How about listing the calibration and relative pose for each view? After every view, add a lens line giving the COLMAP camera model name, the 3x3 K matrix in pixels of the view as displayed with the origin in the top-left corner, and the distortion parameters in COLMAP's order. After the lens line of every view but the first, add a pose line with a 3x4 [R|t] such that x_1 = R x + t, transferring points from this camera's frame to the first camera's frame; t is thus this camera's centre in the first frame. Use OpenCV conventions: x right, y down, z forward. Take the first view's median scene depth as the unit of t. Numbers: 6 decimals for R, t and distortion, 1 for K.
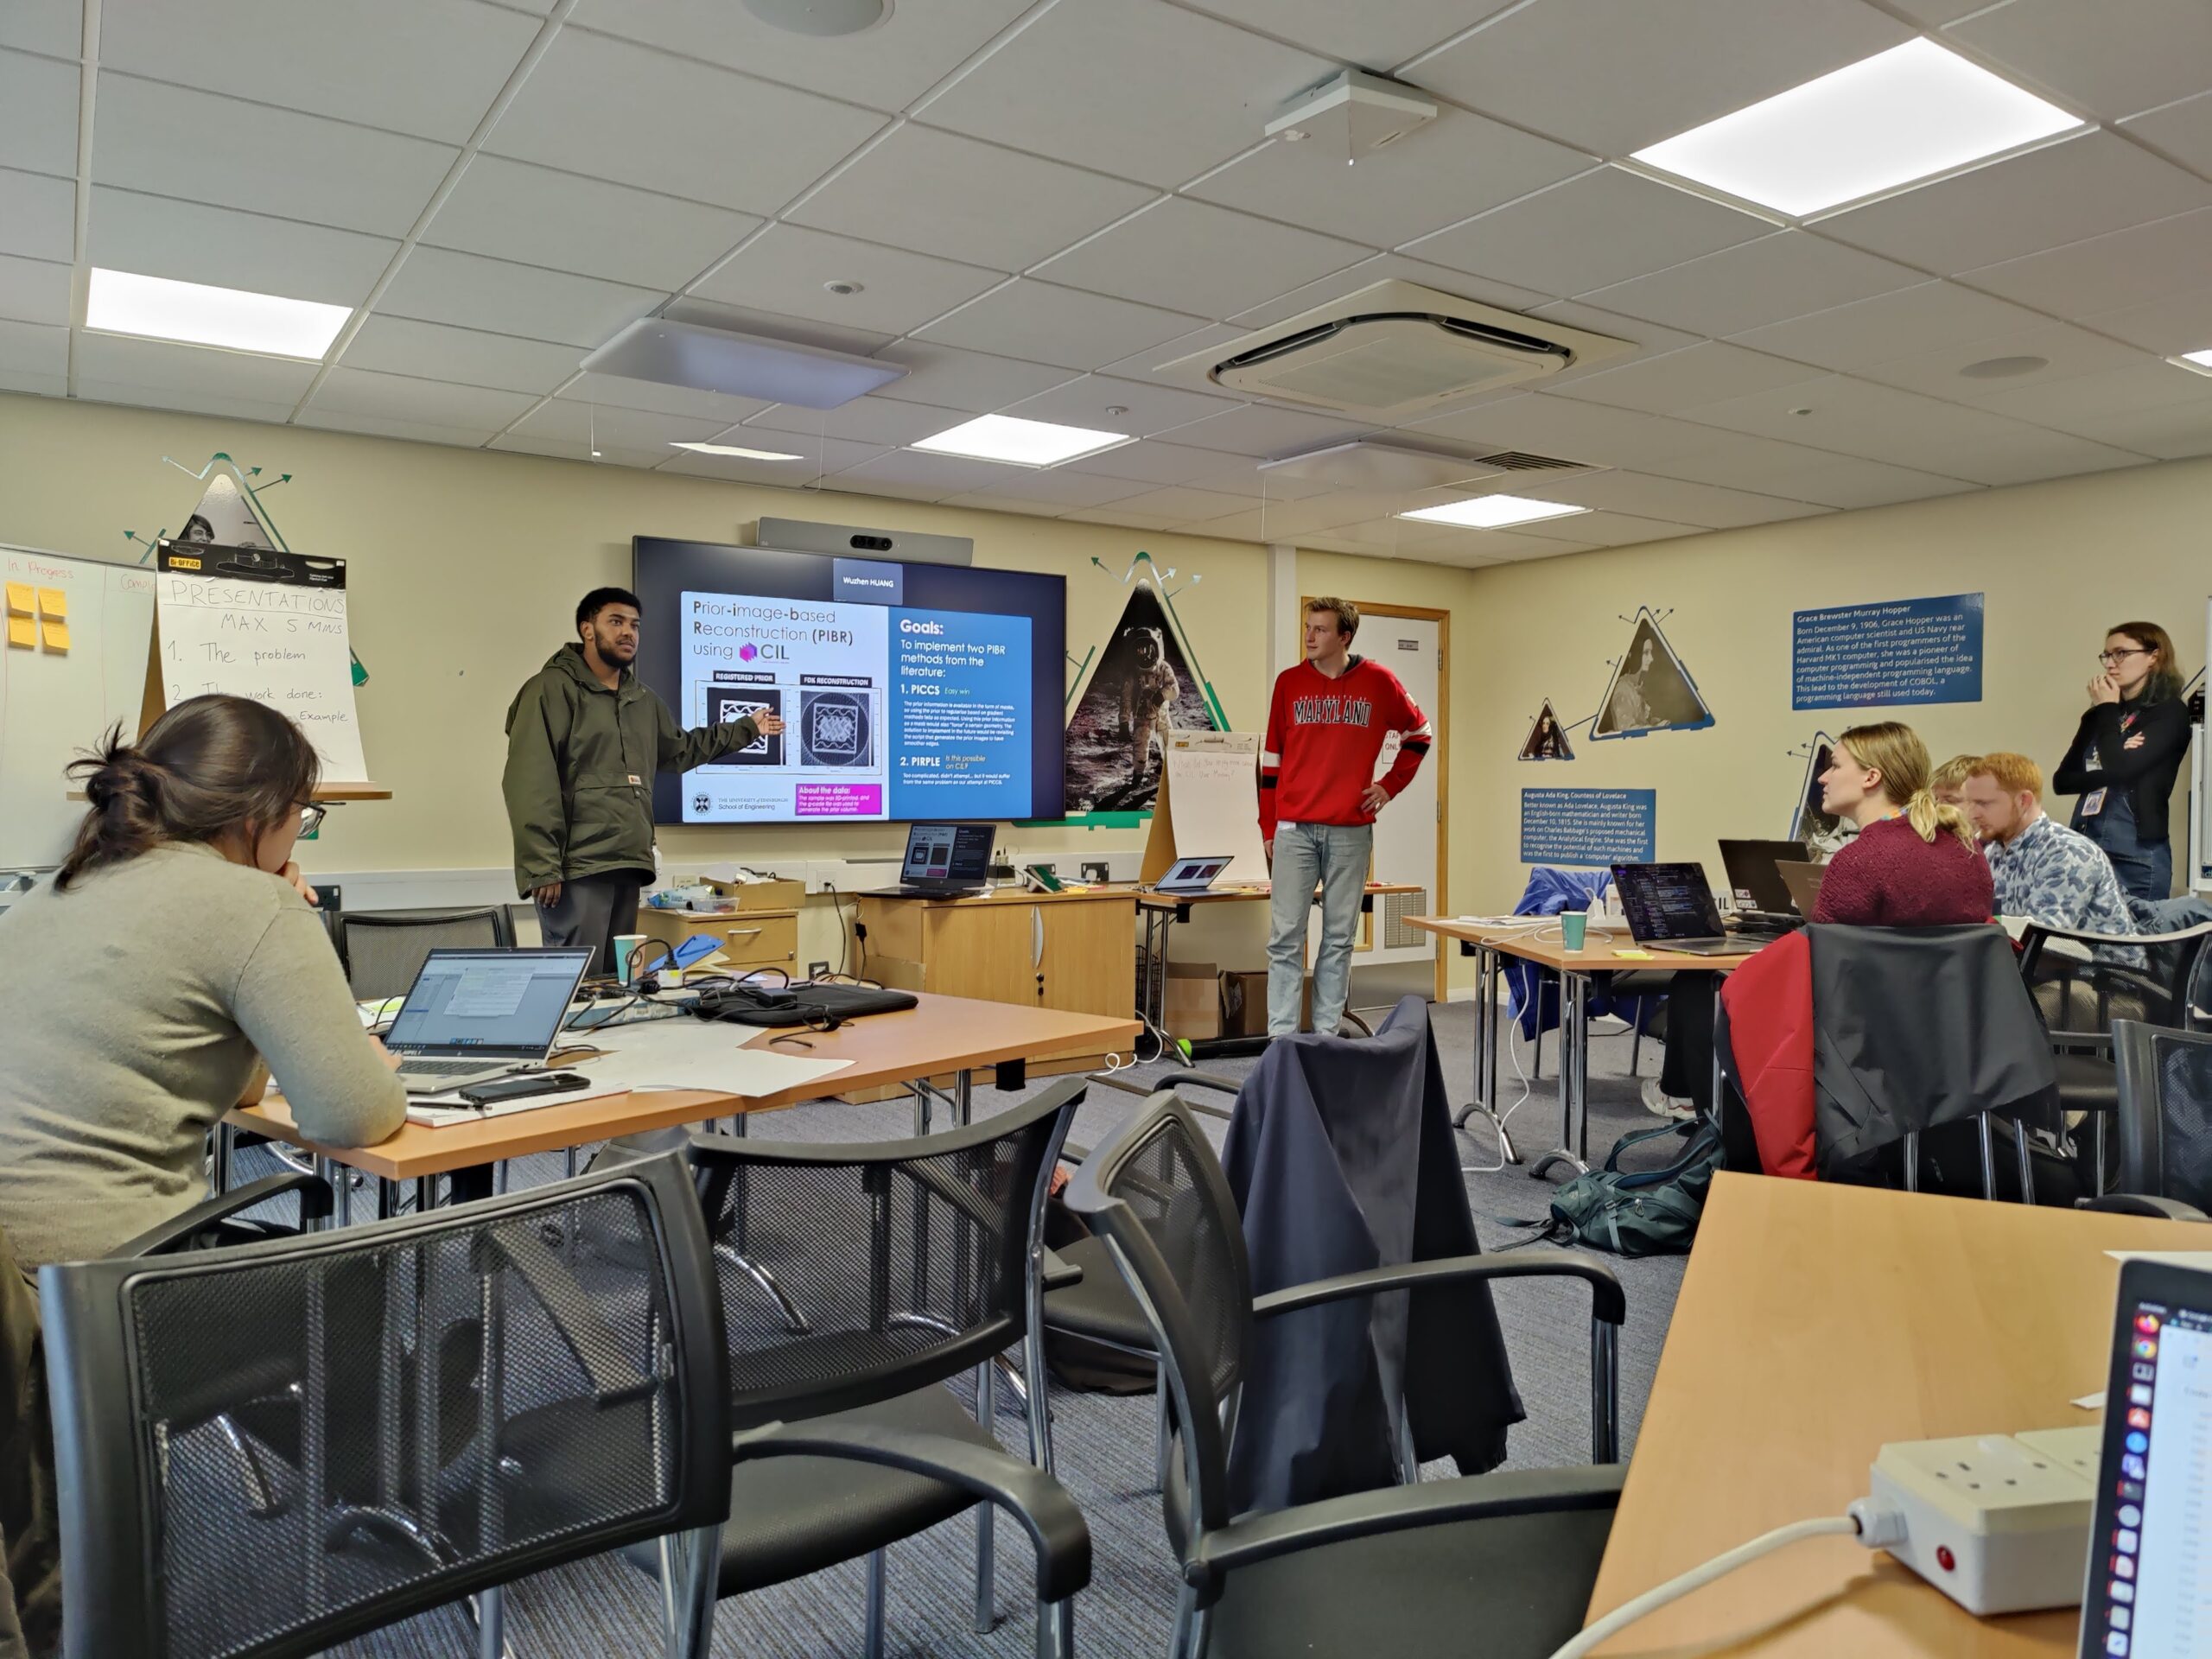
lens RADIAL K [[1551.3, 0, 1134.8], [0, 1551.3, 834.4], [0, 0, 1]] dist [0.033811, -0.024265]
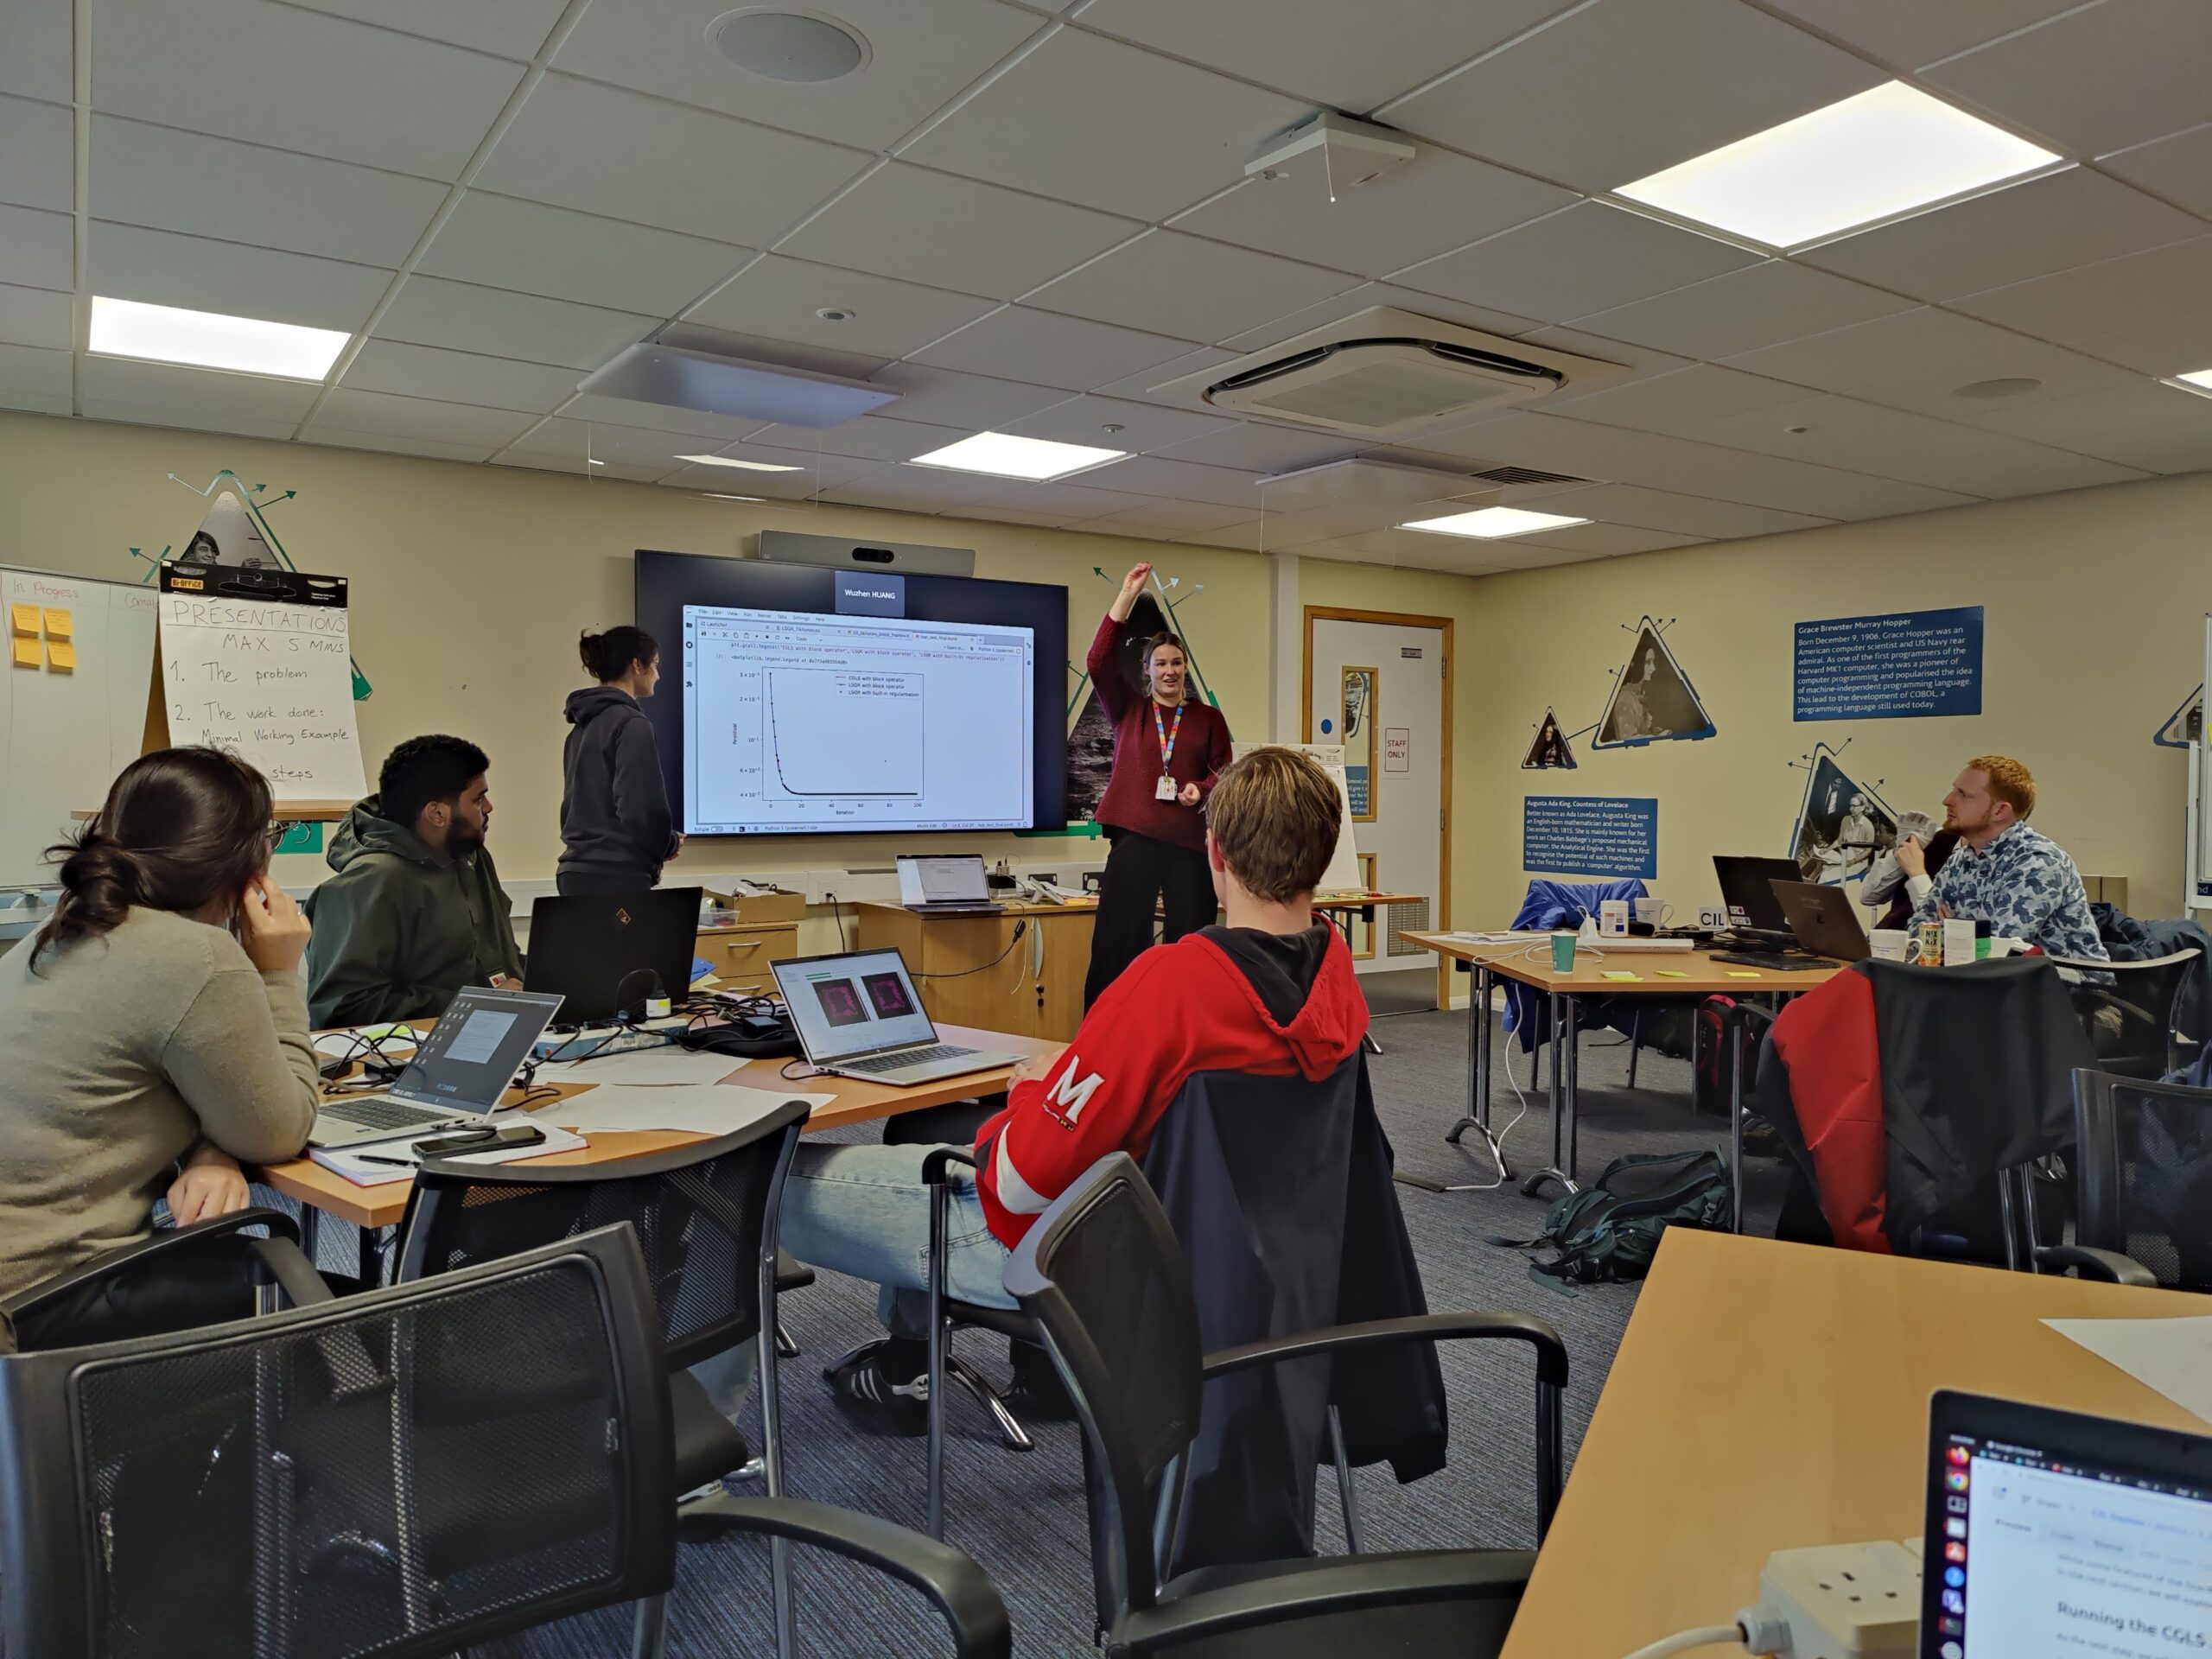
lens RADIAL K [[1551.3, 0, 1139.6], [0, 1551.3, 832.9], [0, 0, 1]] dist [0.033811, -0.024265]
pose [[0.999972, 0.001459, -0.007403, 0.013232], [-0.001431, 0.999992, 0.003863, -0.015261], [0.007409, -0.003852, 0.999965, -0.004771]]
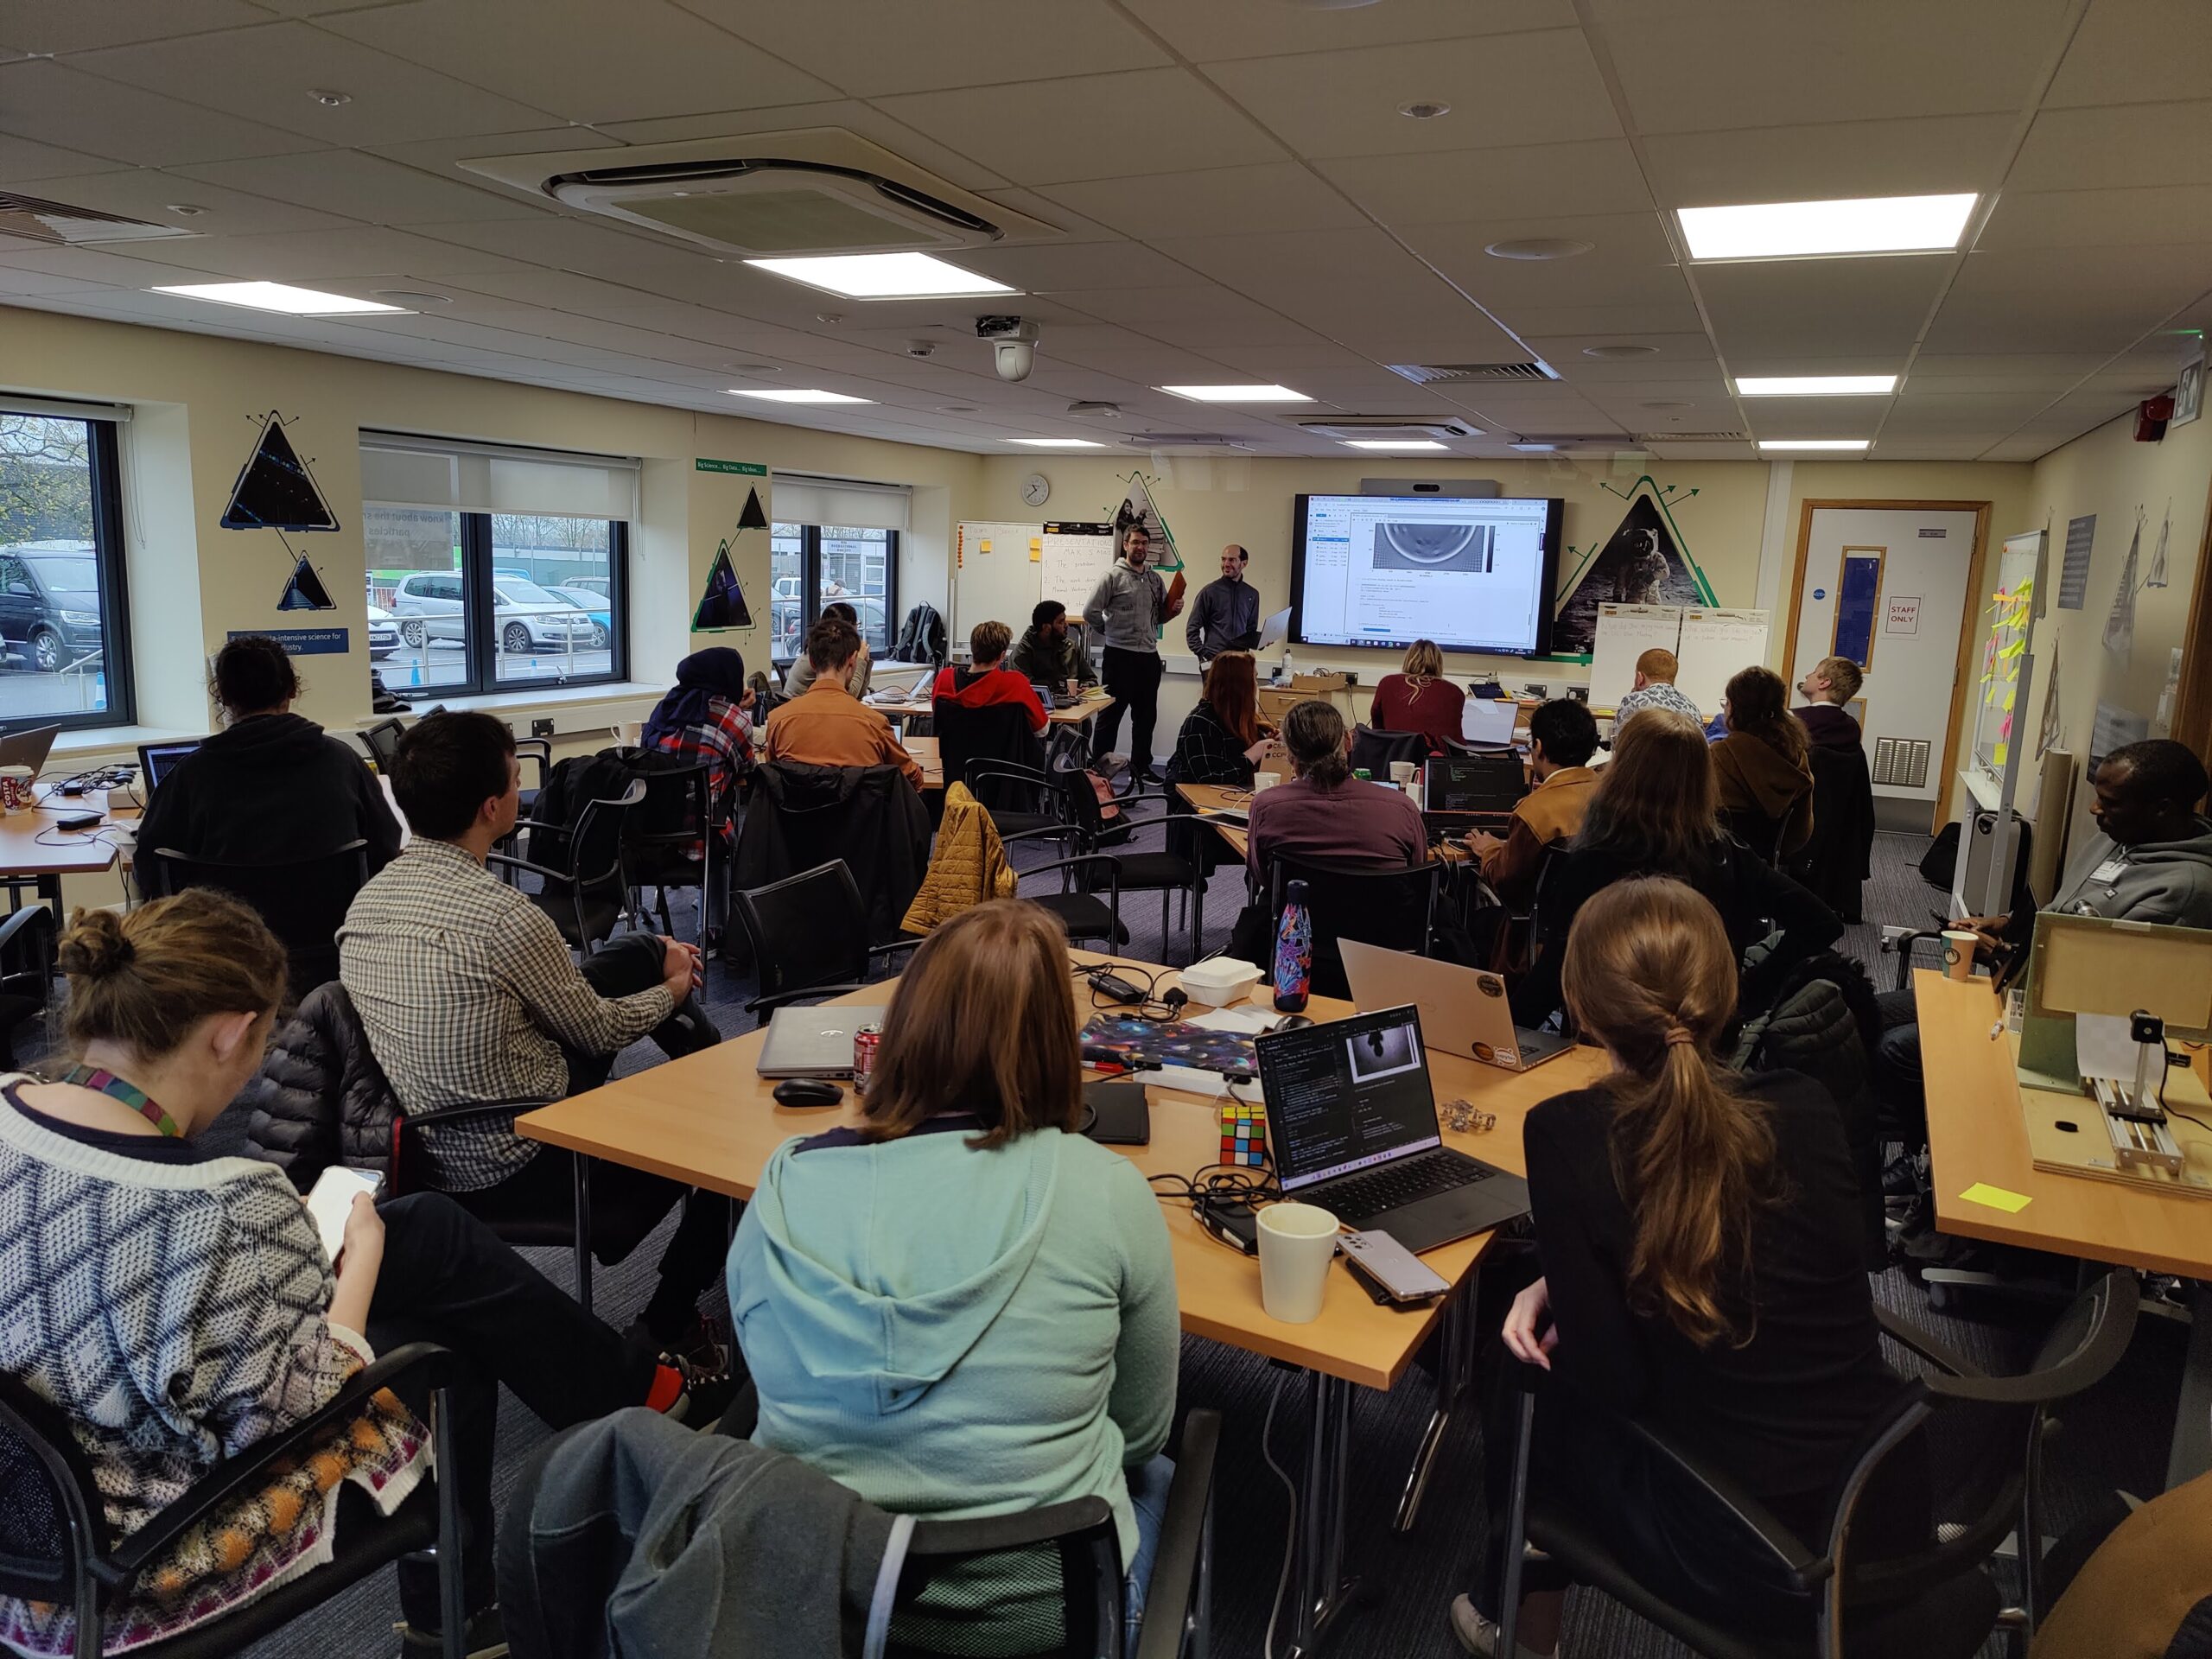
lens RADIAL K [[1551.3, 0, 1105.4], [0, 1551.3, 822.2], [0, 0, 1]] dist [0.033811, -0.024265]
pose [[0.527644, 0.160434, -0.834178, 1.419389], [-0.060319, 0.986601, 0.151595, -0.076104], [0.847321, -0.029671, 0.530251, -0.287038]]
